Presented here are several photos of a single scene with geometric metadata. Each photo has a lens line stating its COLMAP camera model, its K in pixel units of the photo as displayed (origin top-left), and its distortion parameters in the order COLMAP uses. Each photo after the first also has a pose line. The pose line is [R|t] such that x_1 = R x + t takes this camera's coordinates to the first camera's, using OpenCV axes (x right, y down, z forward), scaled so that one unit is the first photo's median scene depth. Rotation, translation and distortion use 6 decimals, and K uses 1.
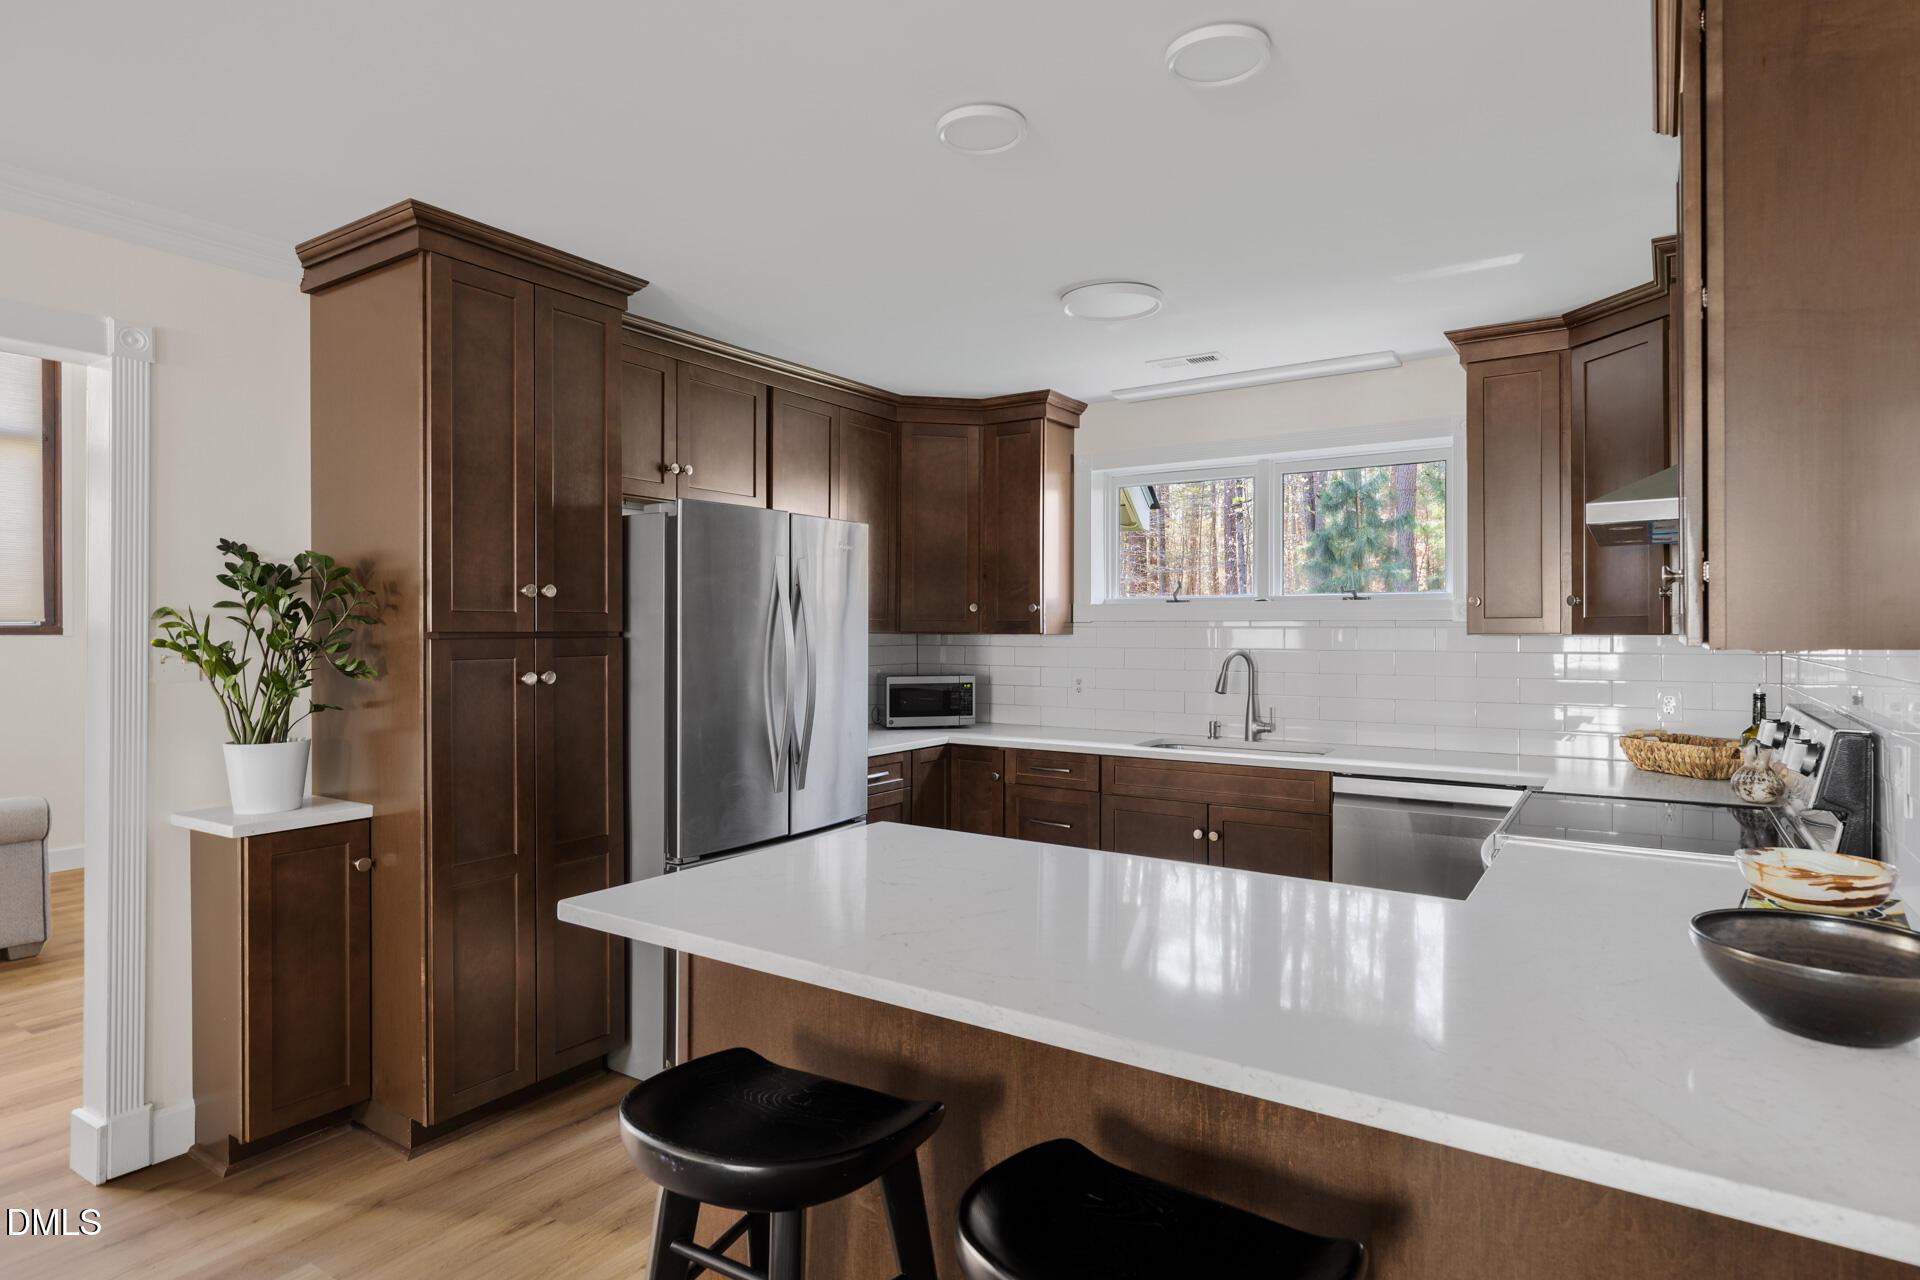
lens RADIAL K [[1048.0, 0, 950.1], [0, 1048.0, 637.4], [0, 0, 1]] dist [-0.004676, -0.000481]
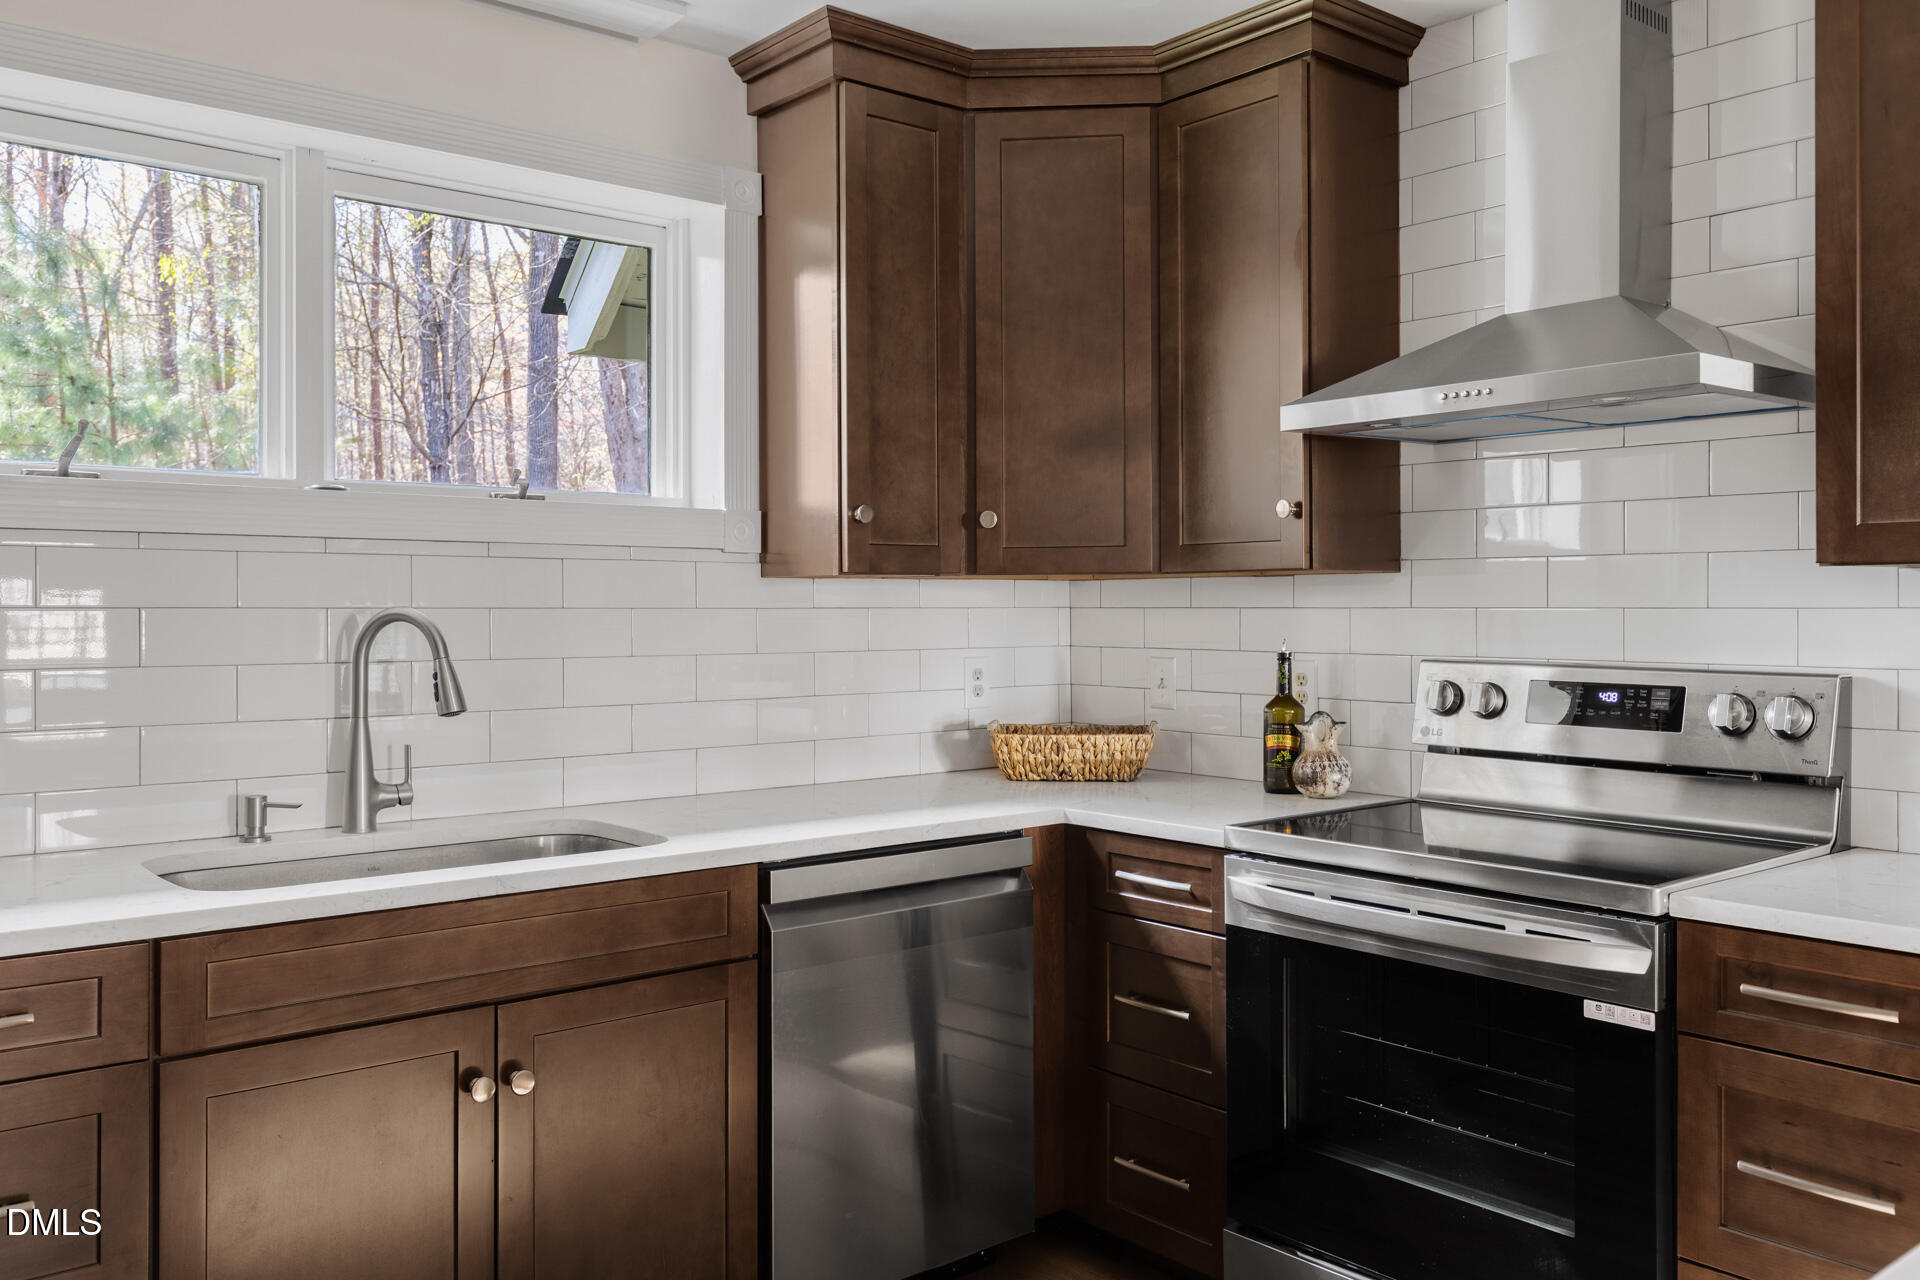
lens RADIAL K [[1557.7, 0, 942.6], [0, 1557.7, 599.2], [0, 0, 1]] dist [0.024335, -0.014930]
pose [[0.270686, 0.005805, 0.962650, -0.275470], [0.008641, 0.999927, -0.008460, 0.018277], [-0.962629, 0.010608, 0.270616, 0.724136]]
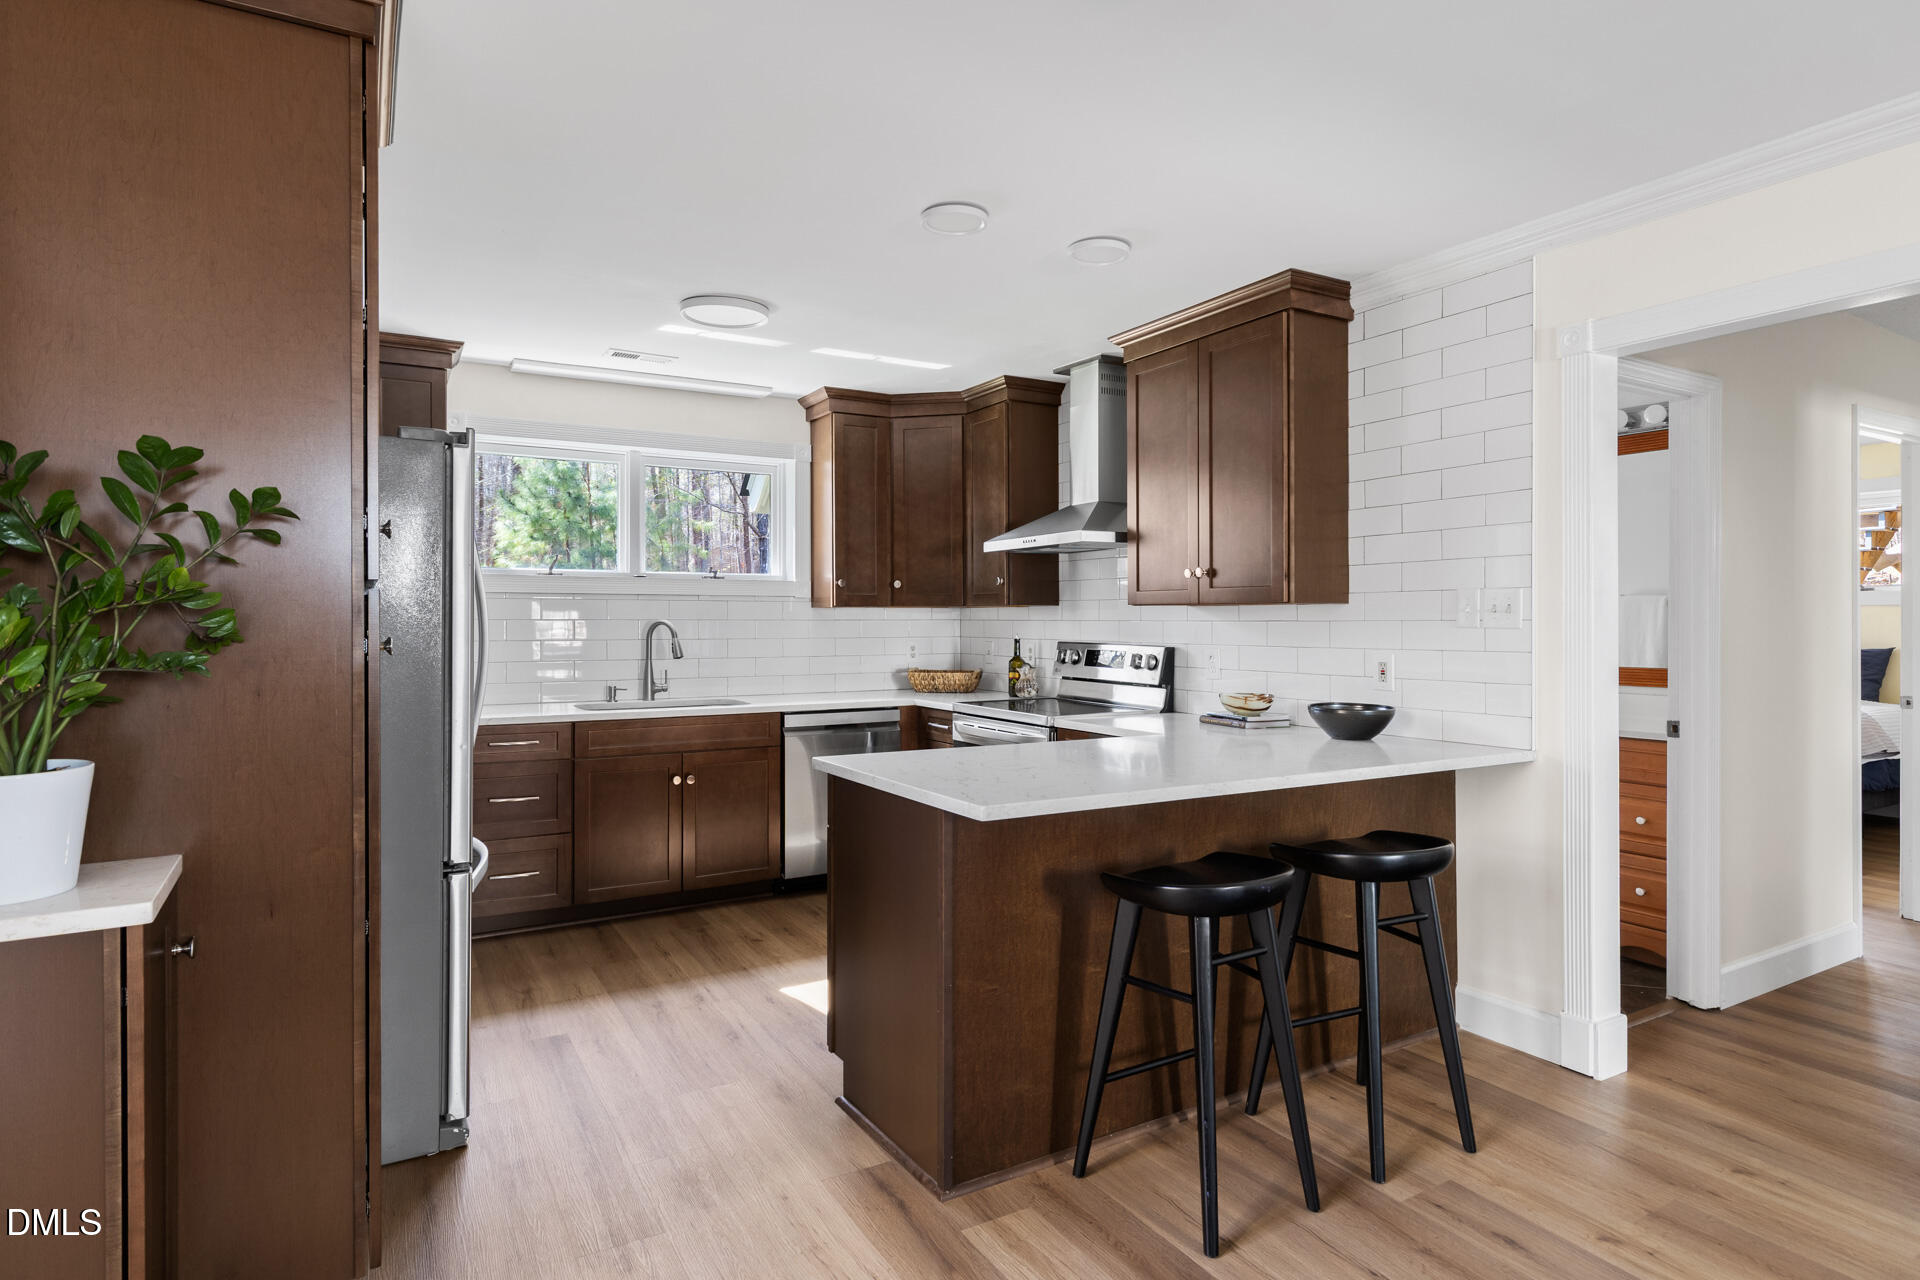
lens RADIAL K [[1048.0, 0, 949.9], [0, 1048.0, 626.9], [0, 0, 1]] dist [-0.004676, -0.000481]
pose [[0.426004, -0.006385, 0.904699, -0.699588], [0.006405, 0.999971, 0.004042, 0.019835], [-0.904699, 0.004073, 0.426033, 0.261616]]
